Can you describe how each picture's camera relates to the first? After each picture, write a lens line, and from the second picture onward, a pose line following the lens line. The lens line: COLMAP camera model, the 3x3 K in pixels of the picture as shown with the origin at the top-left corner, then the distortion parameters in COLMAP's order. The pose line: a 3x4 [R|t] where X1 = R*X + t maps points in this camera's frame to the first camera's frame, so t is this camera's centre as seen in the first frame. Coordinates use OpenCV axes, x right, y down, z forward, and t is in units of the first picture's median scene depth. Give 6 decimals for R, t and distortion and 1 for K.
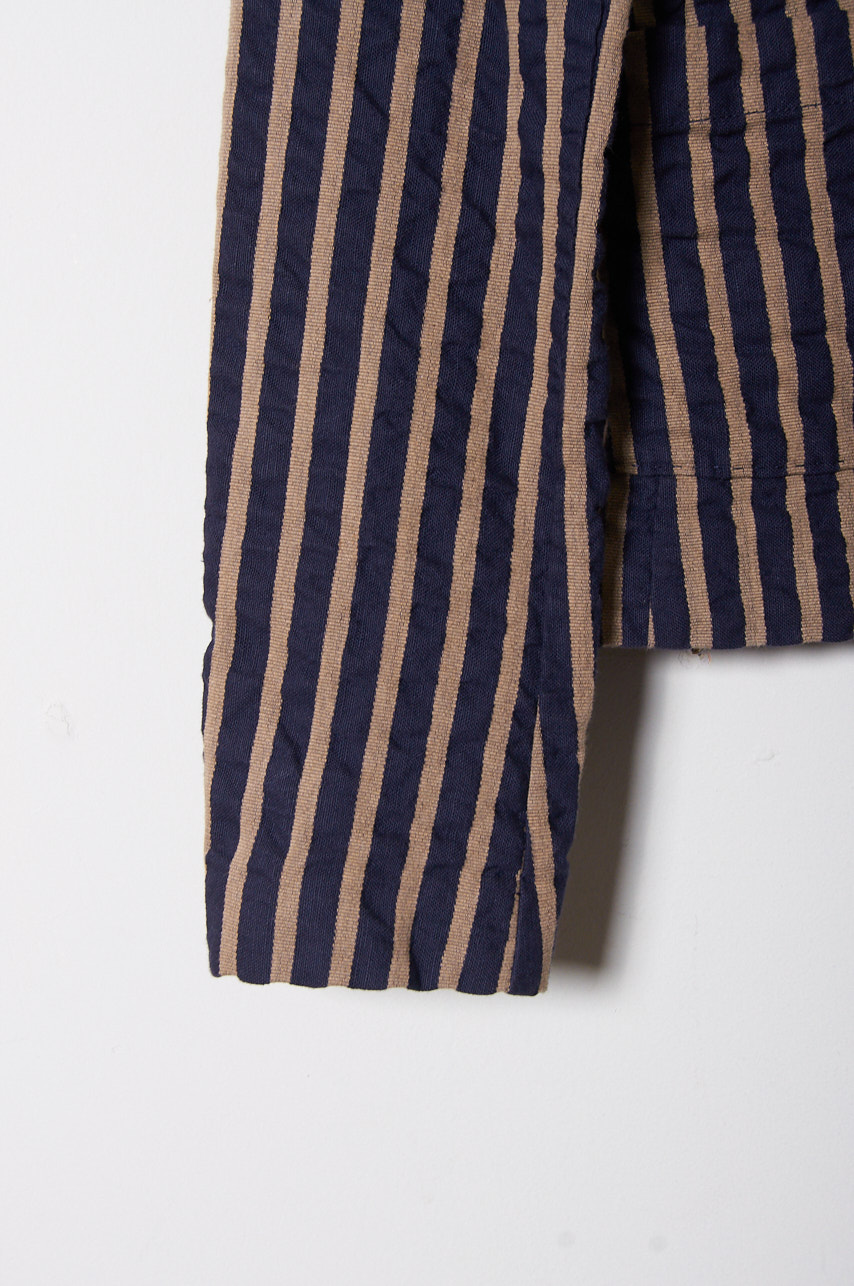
lens RADIAL K [[1885.4, 0, 427.1], [0, 1885.4, 643.4], [0, 0, 1]] dist [-0.024939, 0.000000]
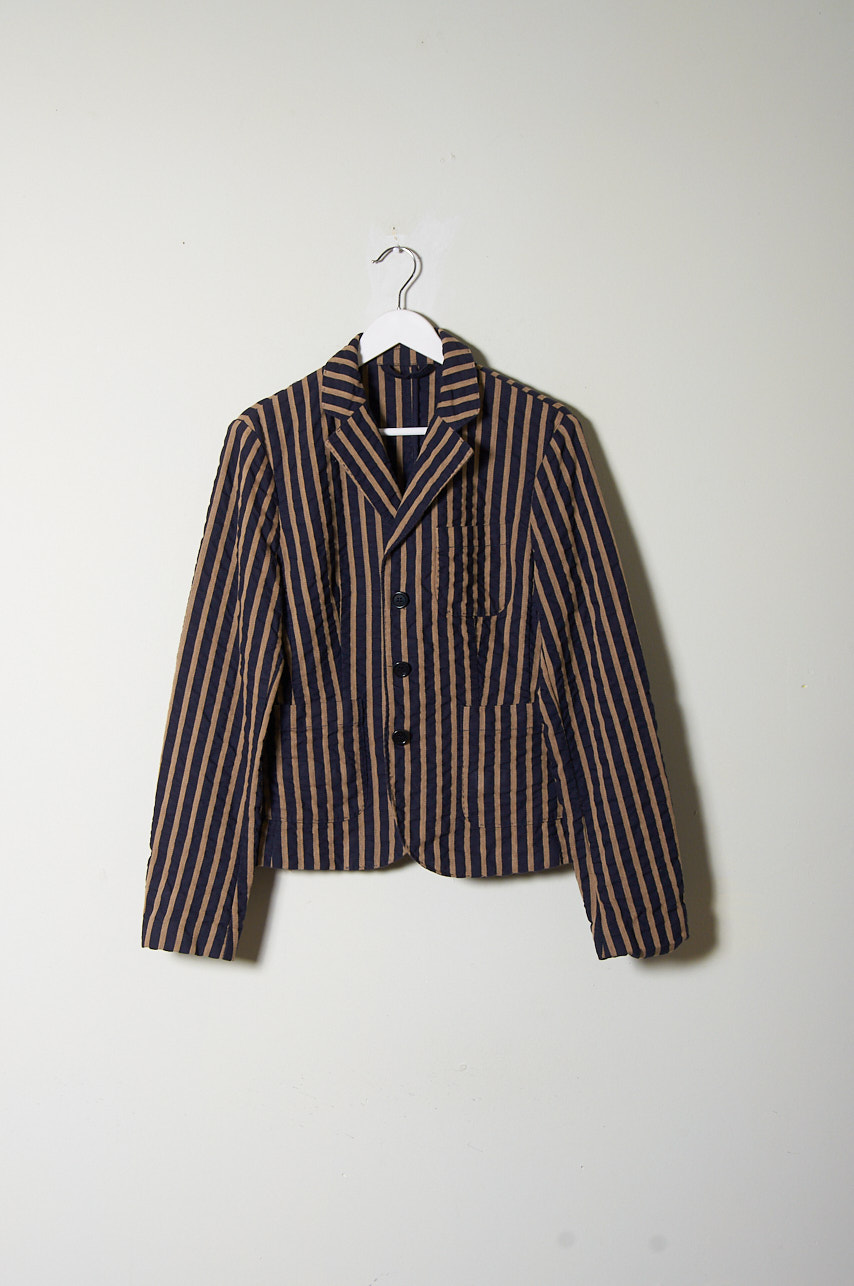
lens RADIAL K [[1885.4, 0, 429.7], [0, 1885.4, 642.3], [0, 0, 1]] dist [-0.024939, 0.000000]
pose [[0.995645, 0.086534, 0.034693, 0.268010], [-0.082587, 0.991304, -0.102447, -0.083770], [-0.043256, 0.099136, 0.994133, -2.760470]]
